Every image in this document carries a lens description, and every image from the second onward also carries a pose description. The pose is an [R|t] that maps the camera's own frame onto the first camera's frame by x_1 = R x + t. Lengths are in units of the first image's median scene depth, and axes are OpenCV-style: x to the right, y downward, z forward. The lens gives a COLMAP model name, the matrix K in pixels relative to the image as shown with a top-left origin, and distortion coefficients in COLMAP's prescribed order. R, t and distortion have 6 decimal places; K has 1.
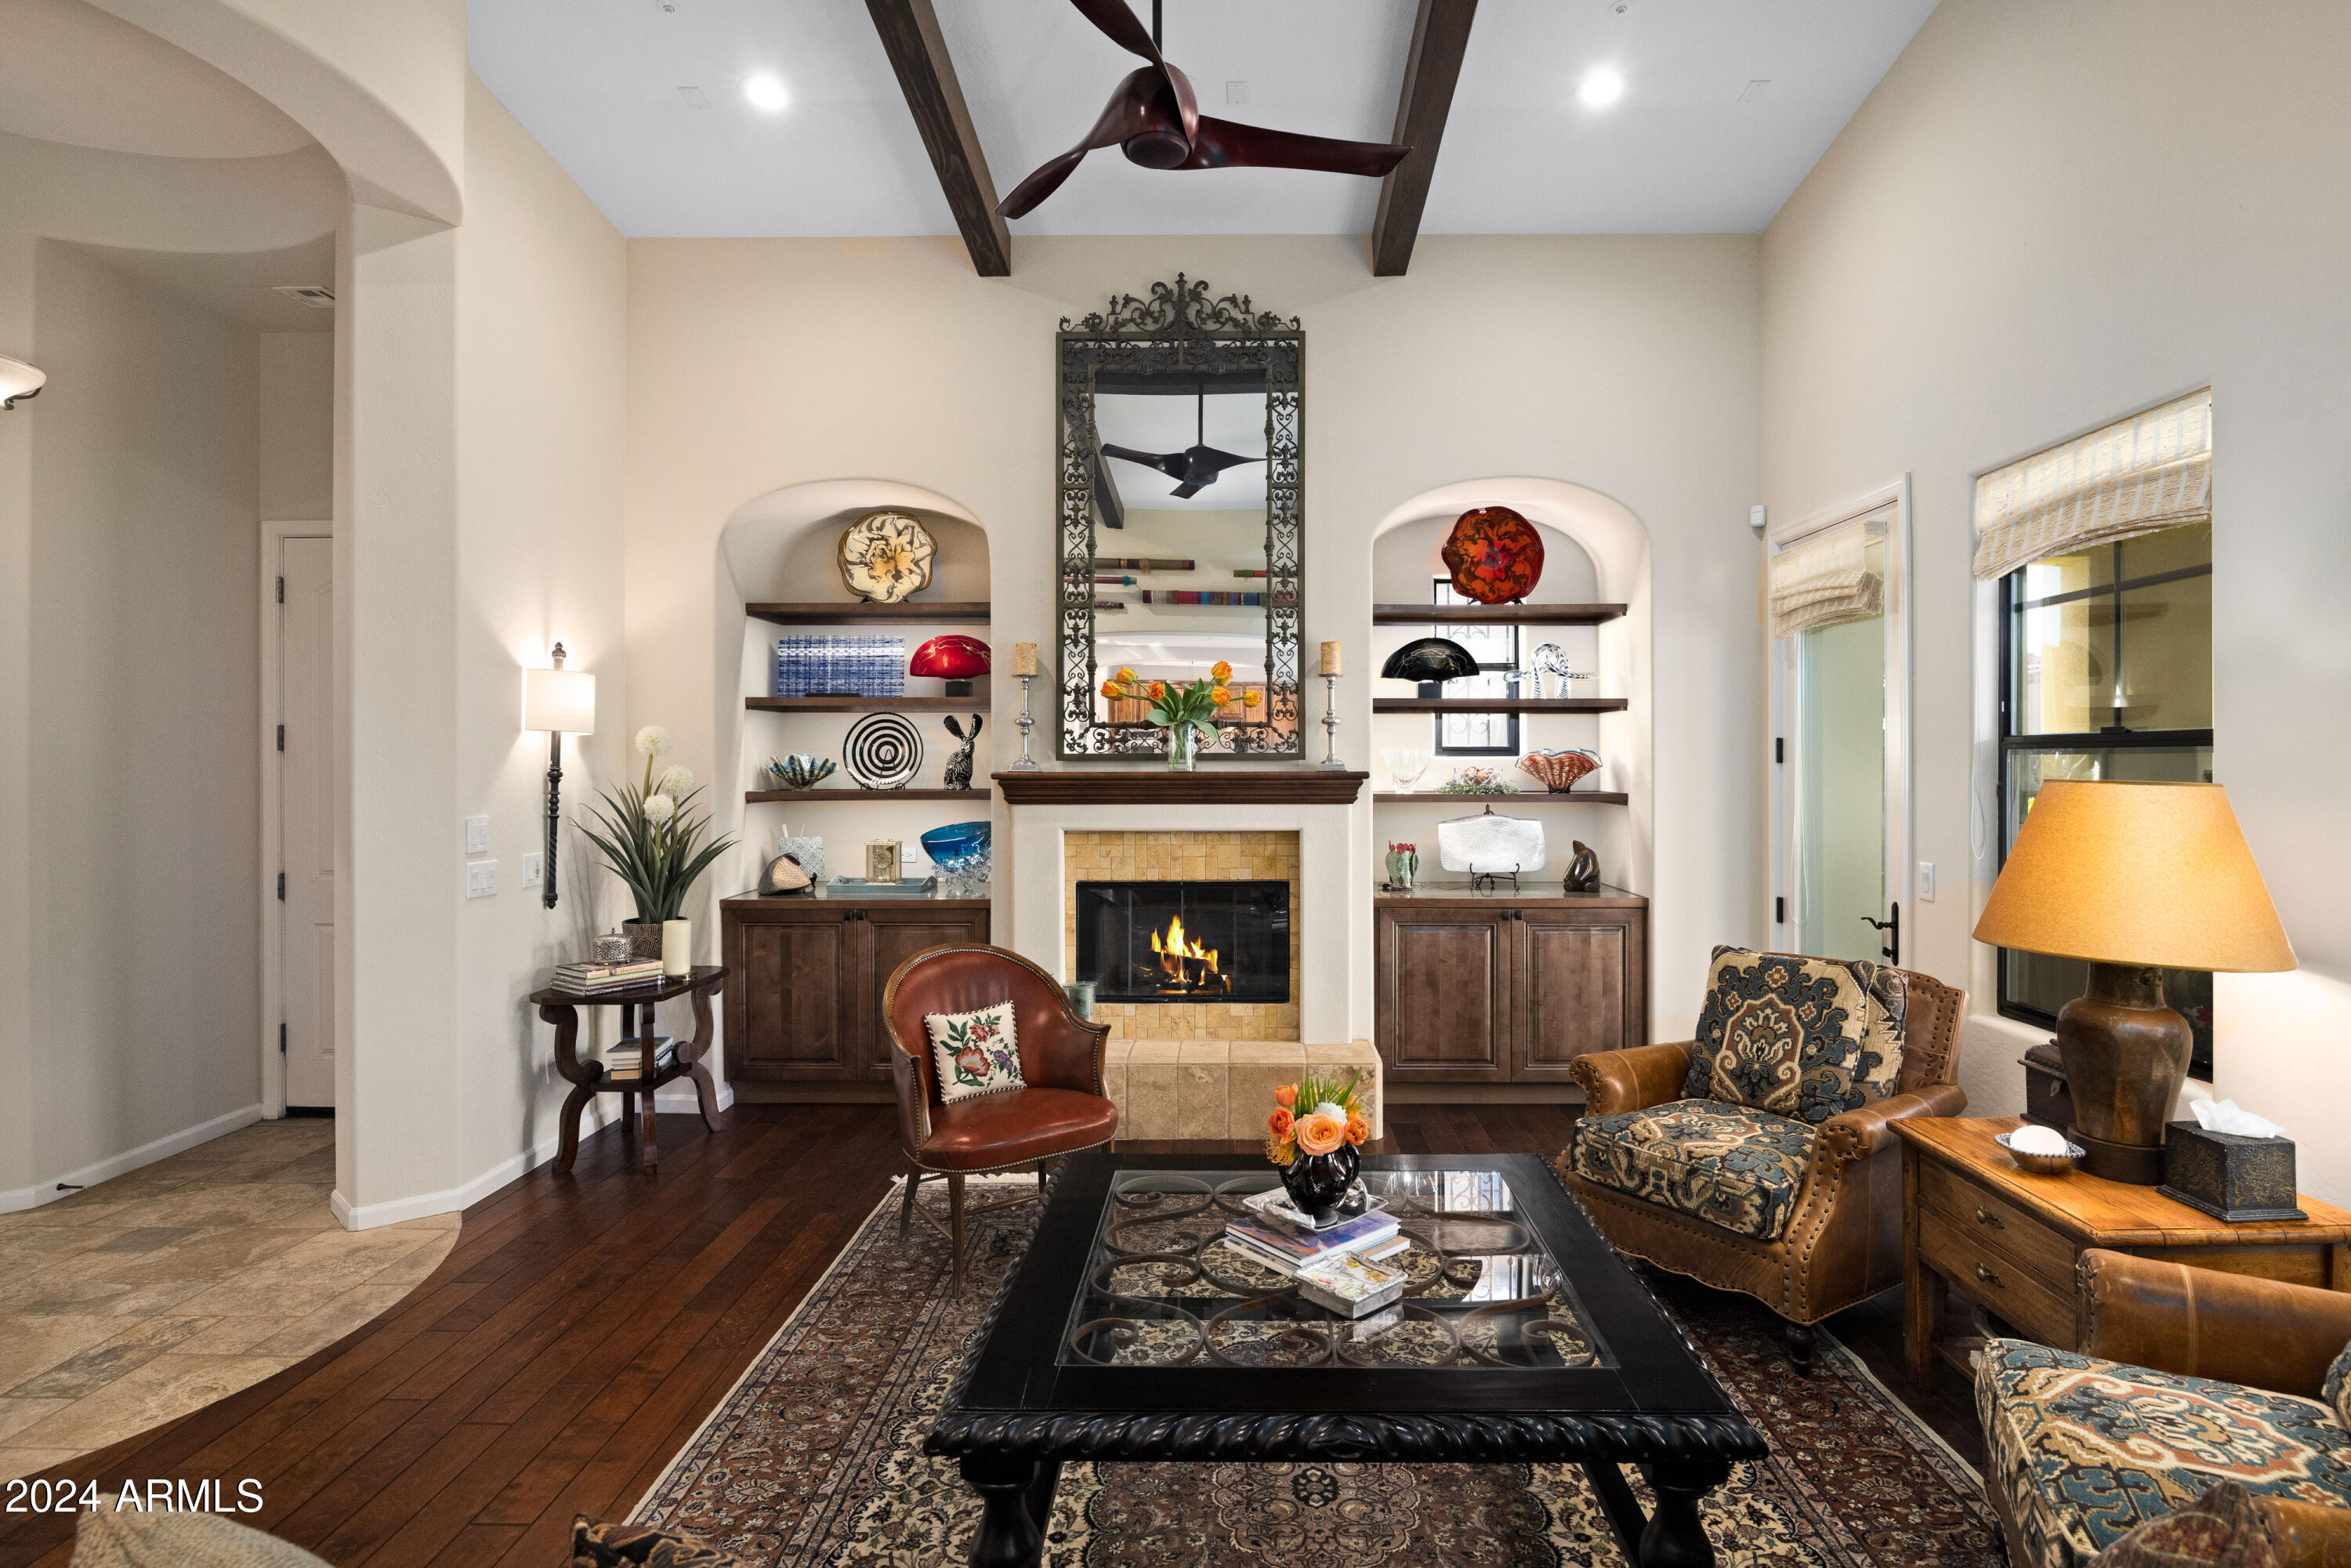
lens RADIAL K [[1168.9, 0, 1236.1], [0, 1168.9, 755.1], [0, 0, 1]] dist [-0.014312, 0.000886]
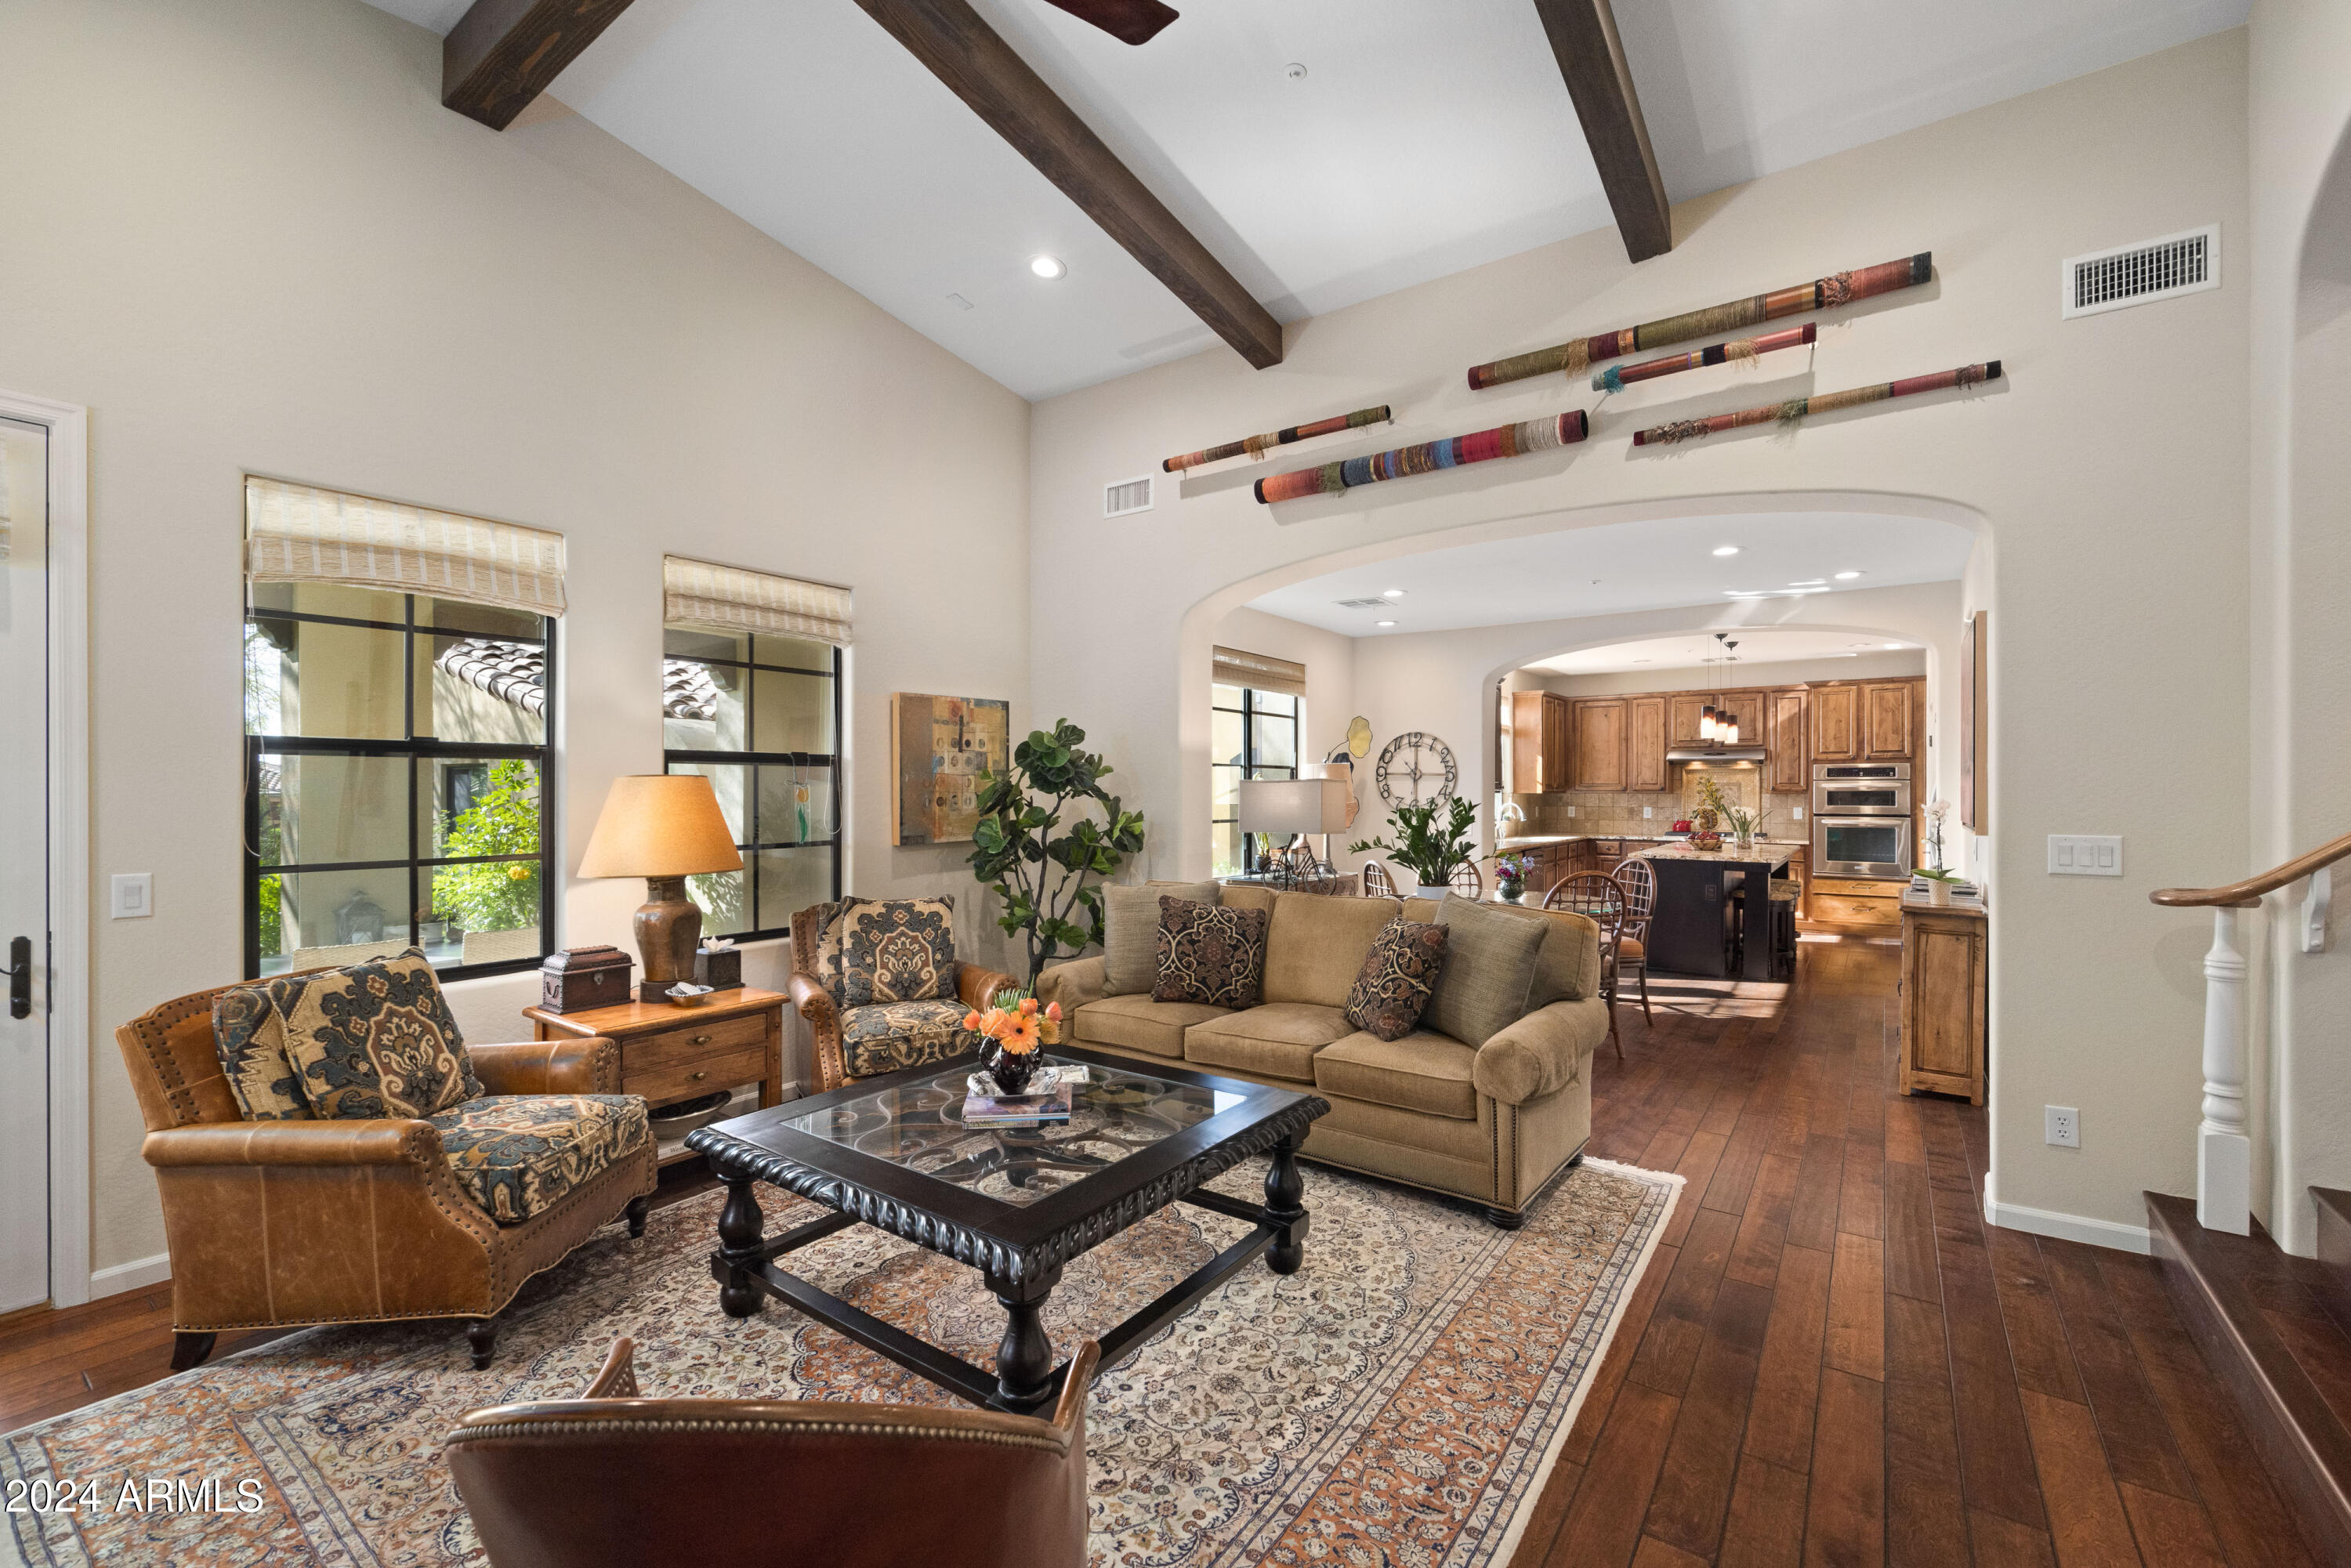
lens RADIAL K [[978.7, 0, 1169.2], [0, 978.7, 794.2], [0, 0, 1]] dist [-0.000962, 0.000426]
pose [[-0.806538, 0.000726, 0.591182, -0.349900], [0.000111, 0.999999, -0.001077, 0.024829], [-0.591182, -0.000803, -0.806538, 0.852900]]
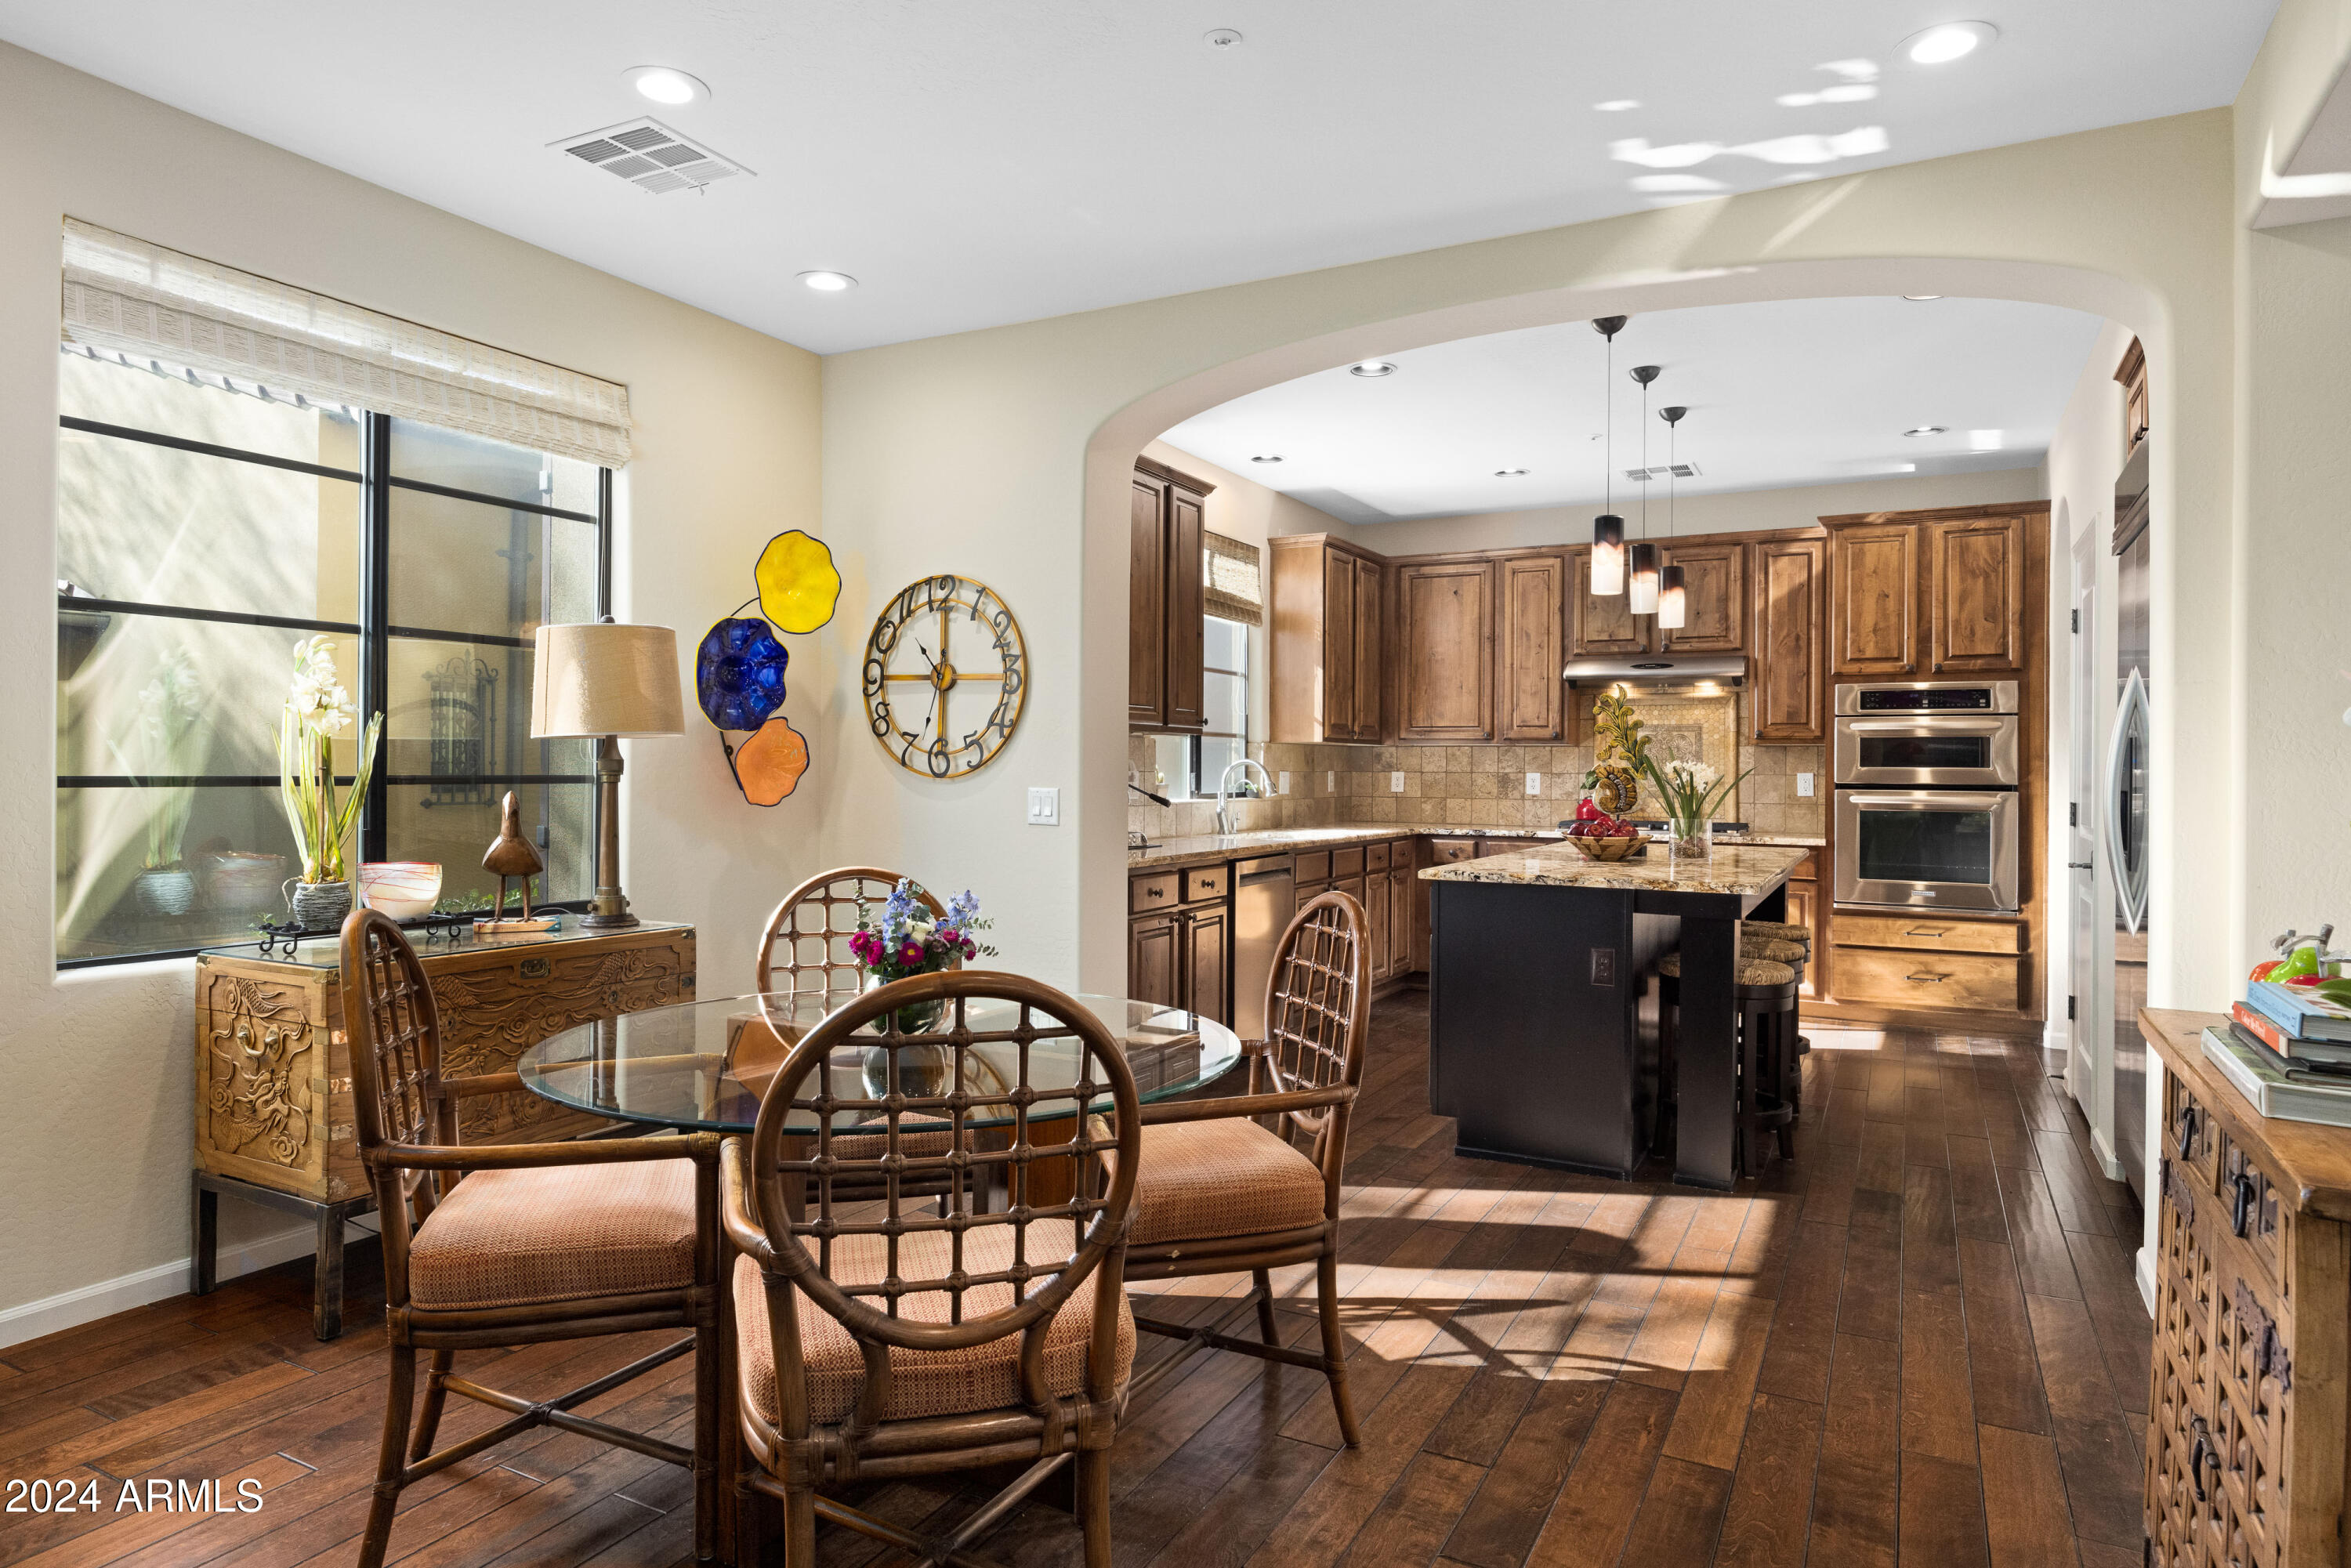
lens RADIAL K [[1367.2, 0, 1170.5], [0, 1367.2, 768.6], [0, 0, 1]] dist [0.003772, 0.000100]
pose [[-0.878417, -0.002949, 0.477887, -0.303865], [-0.005935, 0.999971, -0.004740, 0.056302], [-0.477859, -0.007000, -0.878409, 0.043228]]
